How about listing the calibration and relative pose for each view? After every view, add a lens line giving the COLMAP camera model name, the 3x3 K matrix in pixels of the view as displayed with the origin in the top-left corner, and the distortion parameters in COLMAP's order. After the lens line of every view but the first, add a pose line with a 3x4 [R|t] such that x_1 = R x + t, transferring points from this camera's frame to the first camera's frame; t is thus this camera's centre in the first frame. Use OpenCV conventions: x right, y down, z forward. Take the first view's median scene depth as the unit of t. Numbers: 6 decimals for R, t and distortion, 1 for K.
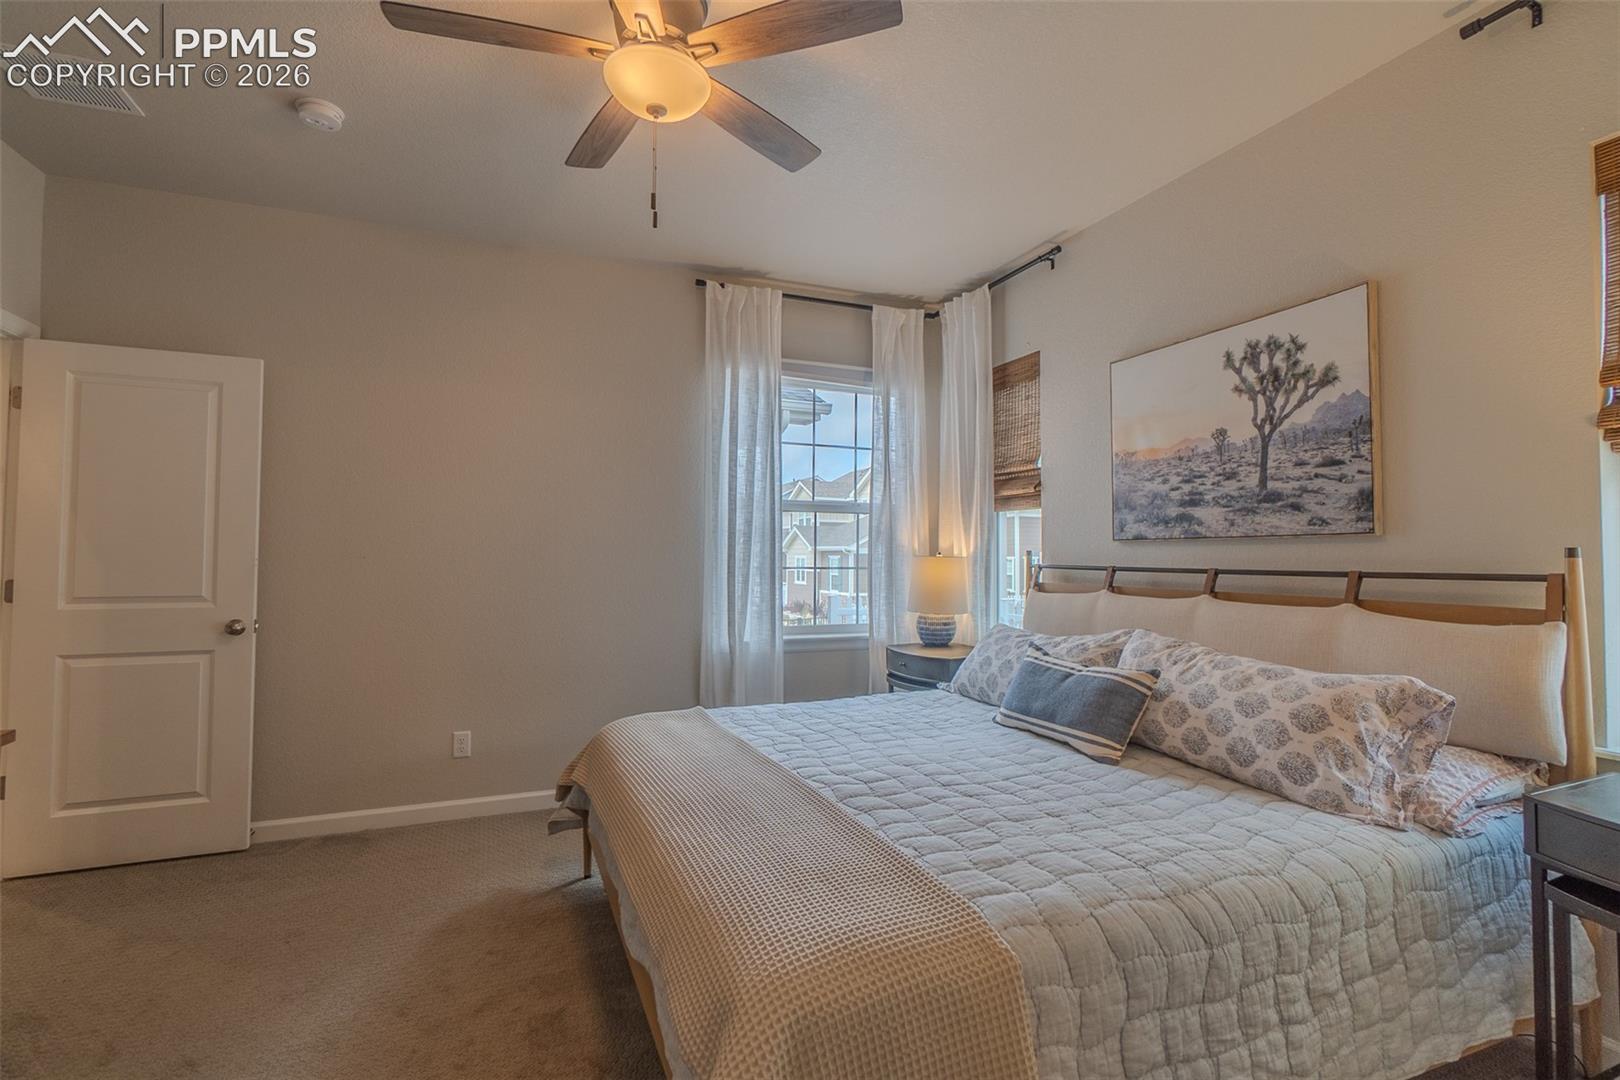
lens RADIAL K [[749.3, 0, 810.0], [0, 749.3, 540.0], [0, 0, 1]] dist [-0.000476, 0.000210]
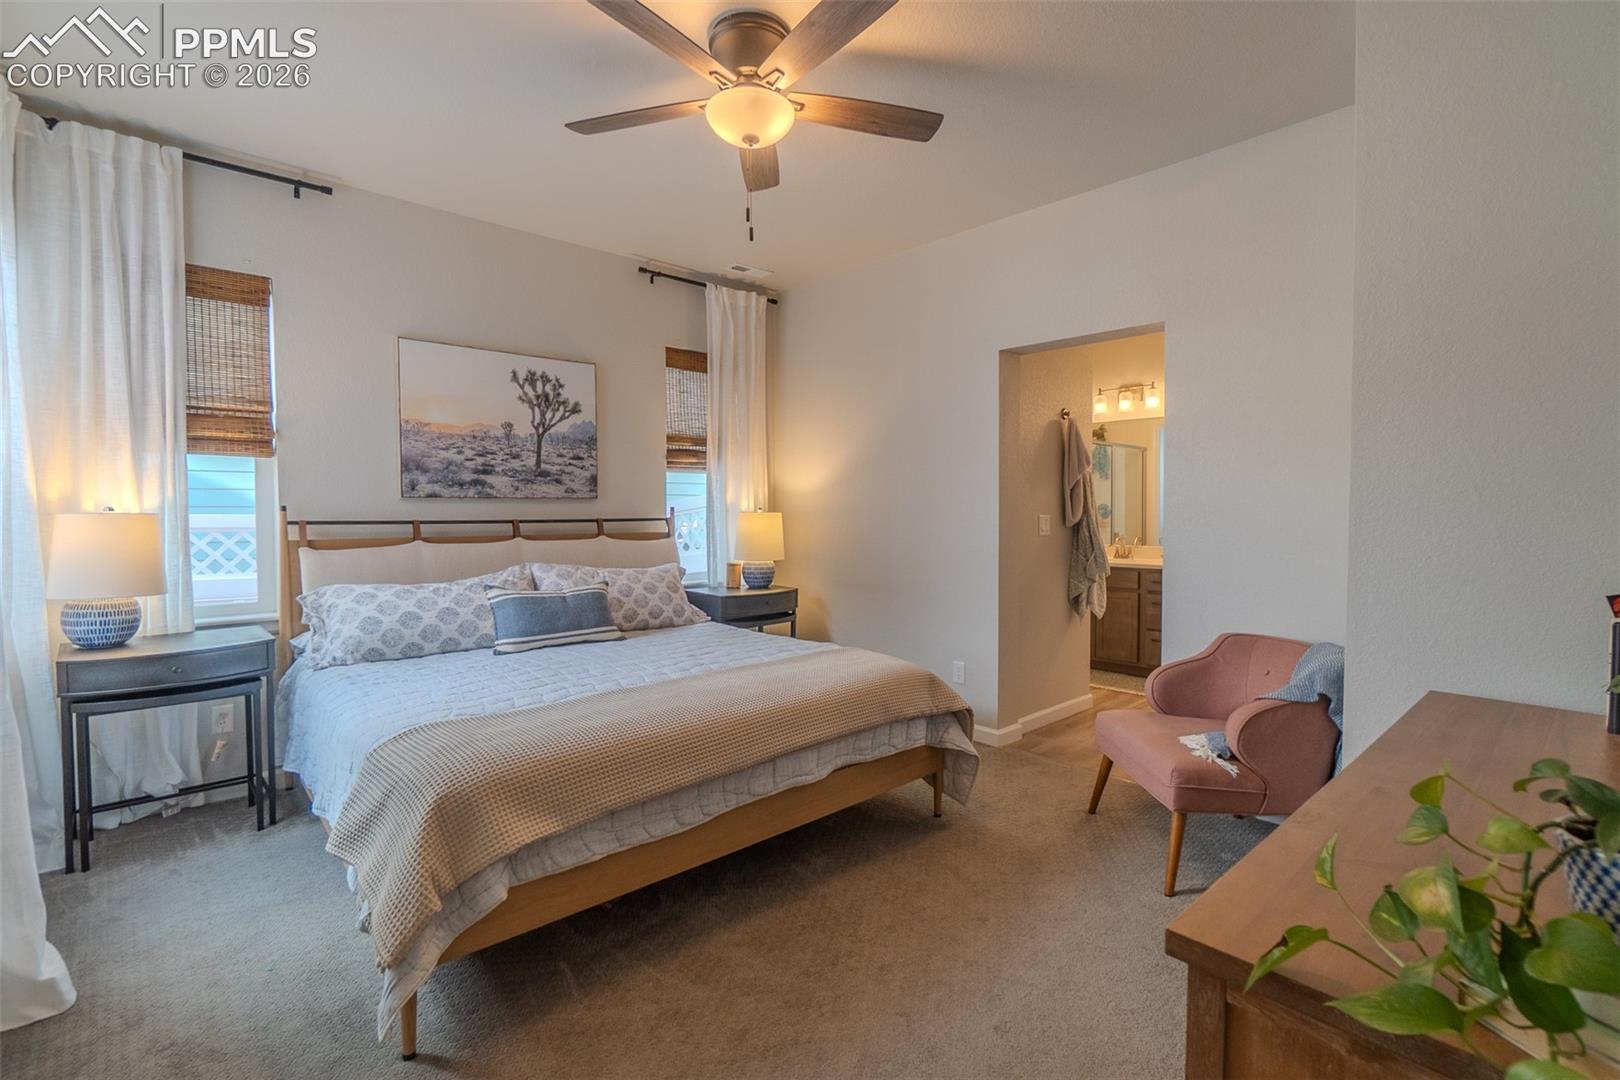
lens RADIAL K [[749.3, 0, 810.0], [0, 749.3, 540.0], [0, 0, 1]] dist [-0.000476, 0.000210]
pose [[-0.348939, -0.042137, 0.936198, -1.063586], [-0.021122, 0.999088, 0.037095, 0.012192], [-0.936908, -0.006830, -0.349511, 1.008594]]
